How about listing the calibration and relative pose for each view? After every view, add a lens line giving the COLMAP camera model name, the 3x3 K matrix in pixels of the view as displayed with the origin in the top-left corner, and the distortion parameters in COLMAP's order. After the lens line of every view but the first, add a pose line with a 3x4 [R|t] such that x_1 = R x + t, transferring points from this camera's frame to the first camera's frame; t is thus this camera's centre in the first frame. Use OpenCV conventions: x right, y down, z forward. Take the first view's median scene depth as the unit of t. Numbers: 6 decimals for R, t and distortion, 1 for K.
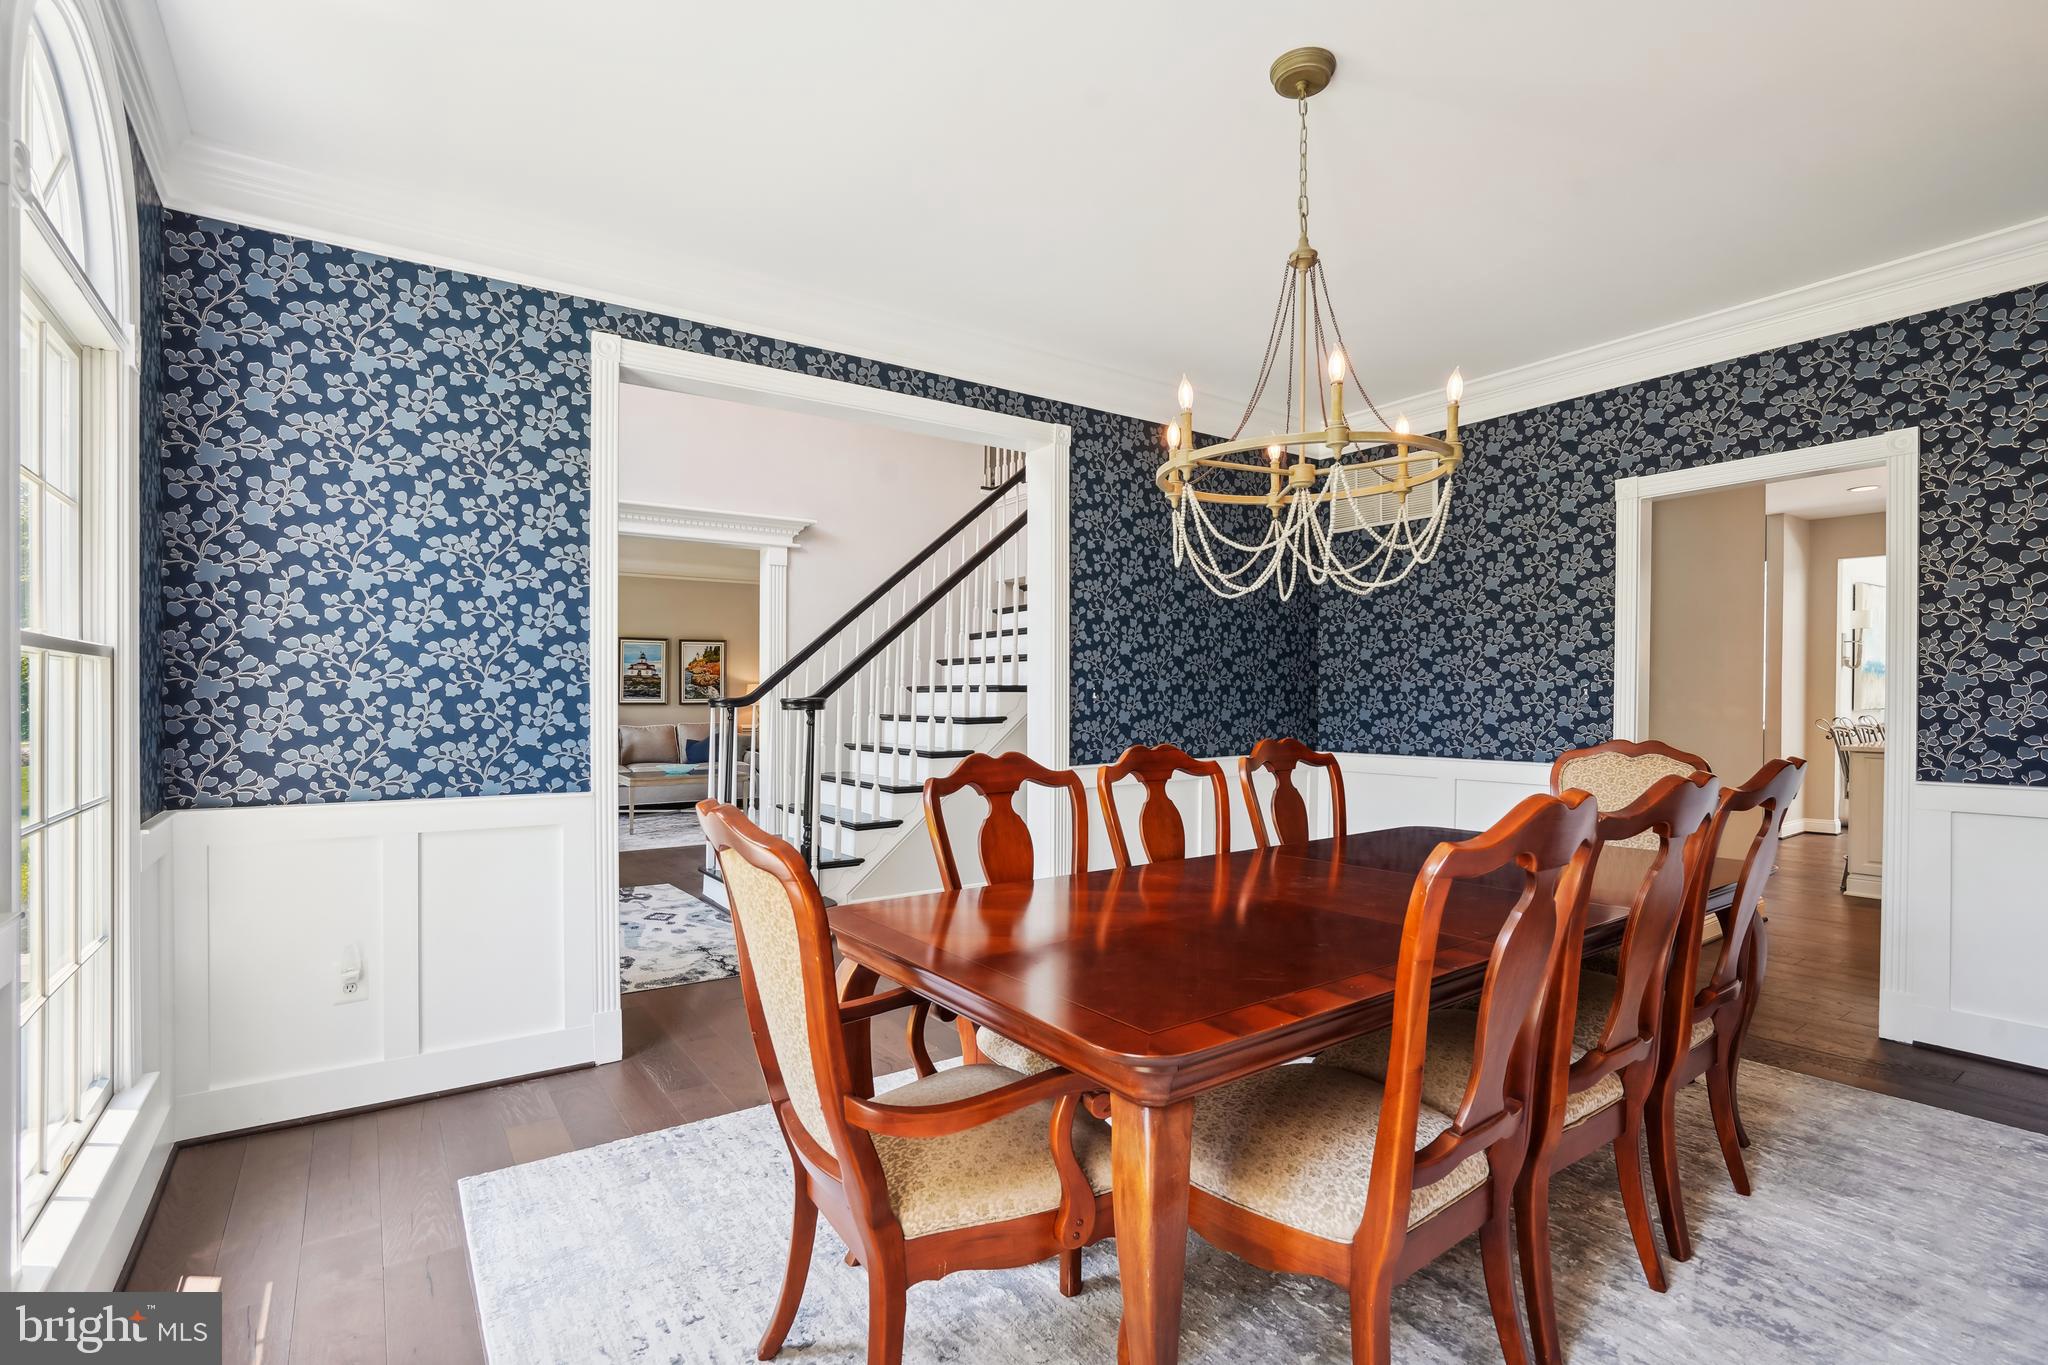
lens RADIAL K [[967.7, 0, 1023.6], [0, 967.7, 673.9], [0, 0, 1]] dist [-0.049101, 0.018808]
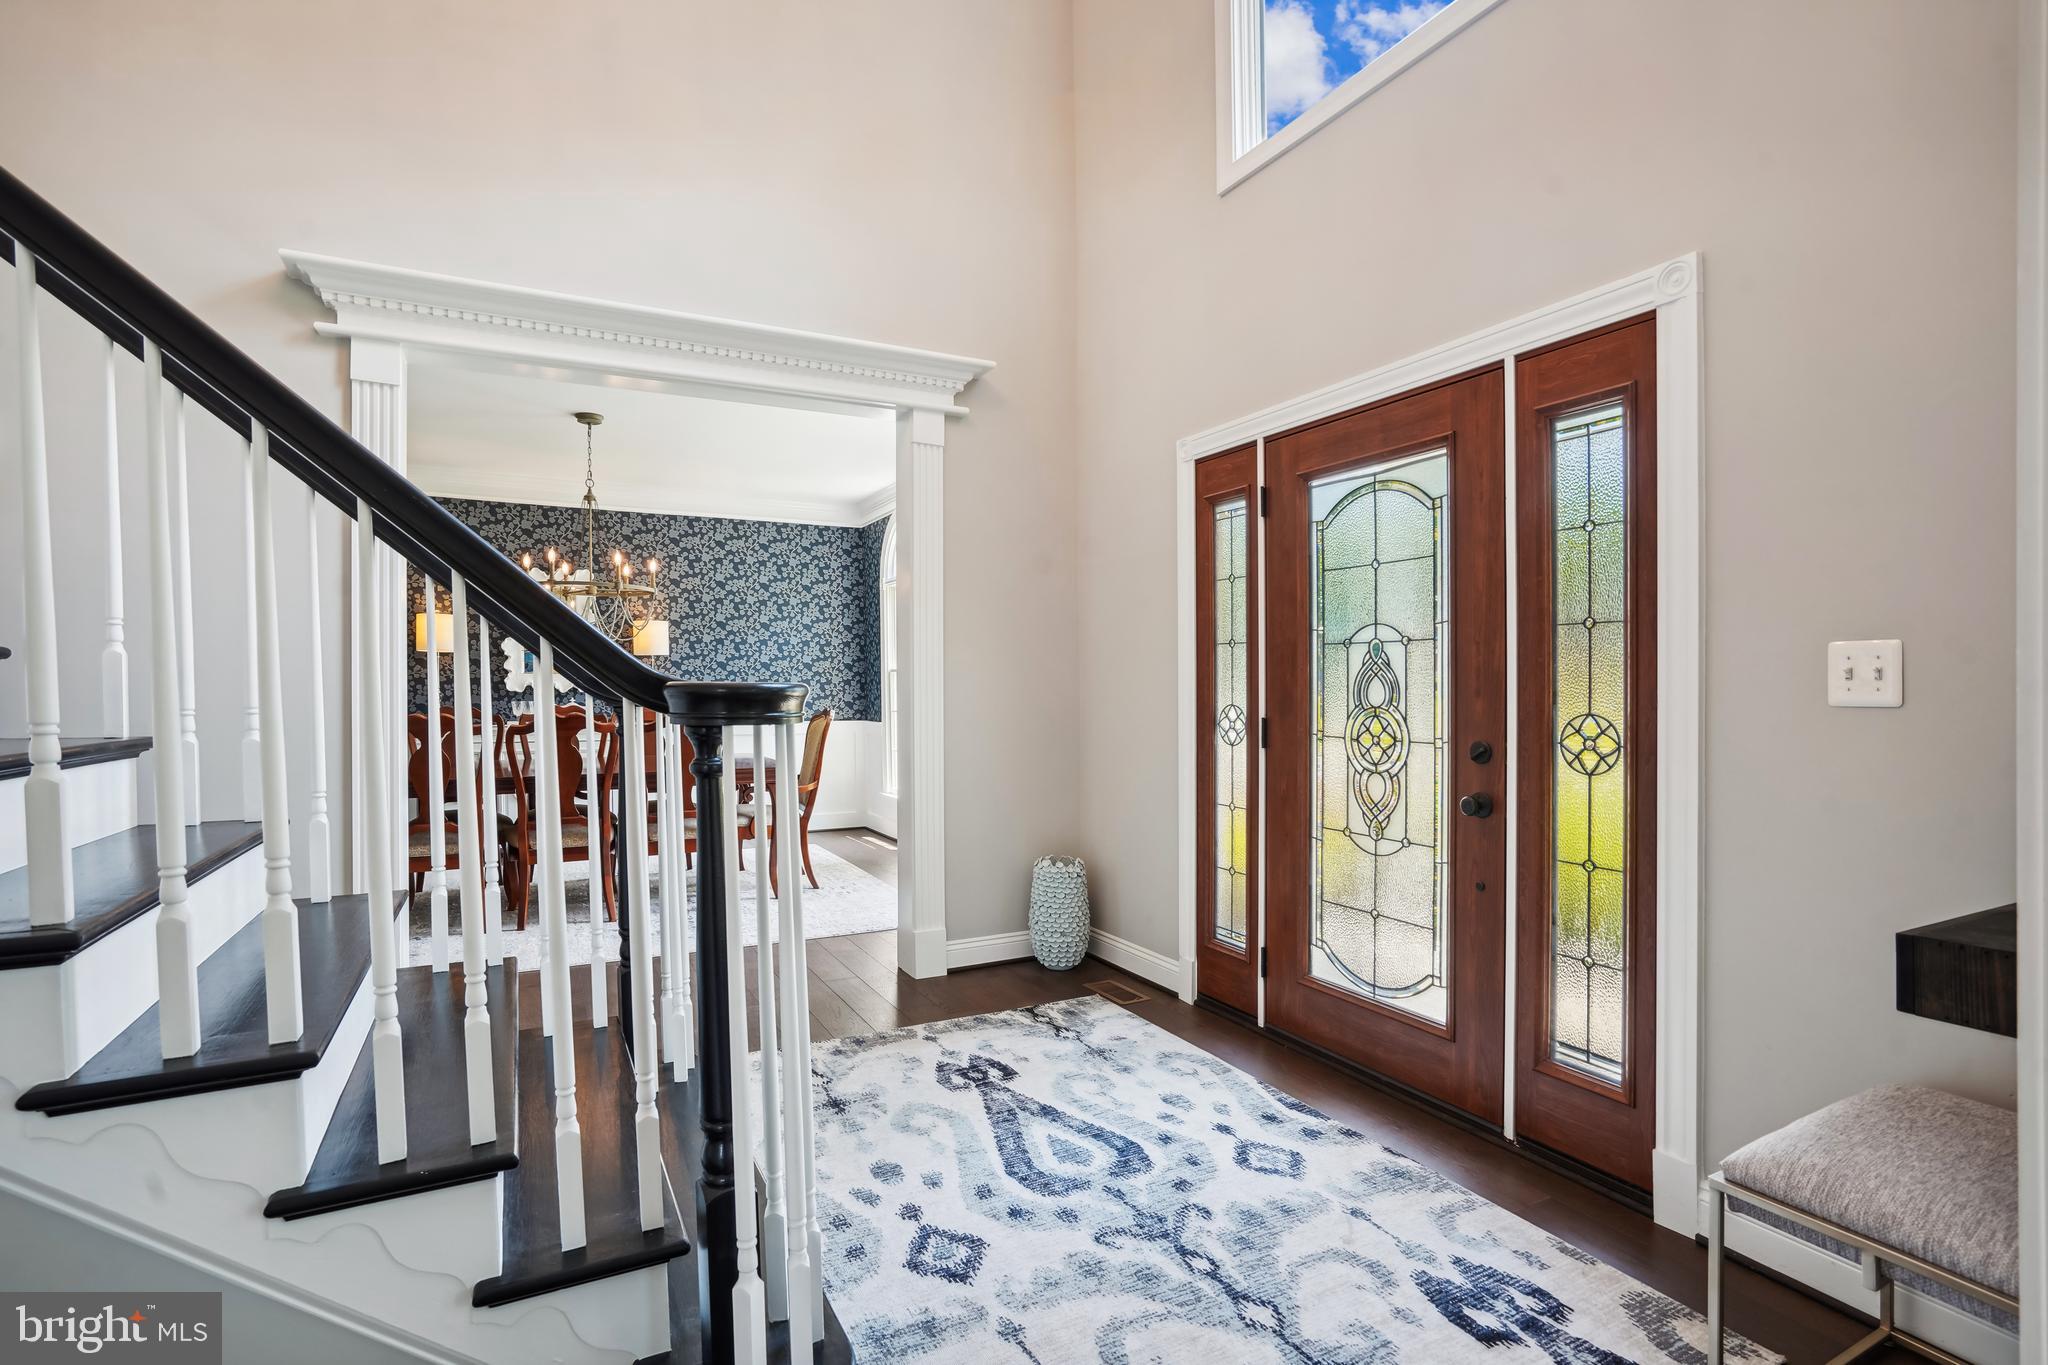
lens RADIAL K [[967.7, 0, 1023.6], [0, 967.7, 673.9], [0, 0, 1]] dist [-0.049101, 0.018808]
pose [[-0.991856, 0.002051, 0.127345, -0.531428], [-0.001273, 0.999661, -0.026018, 0.033359], [-0.127356, -0.025968, -0.991517, 1.598913]]
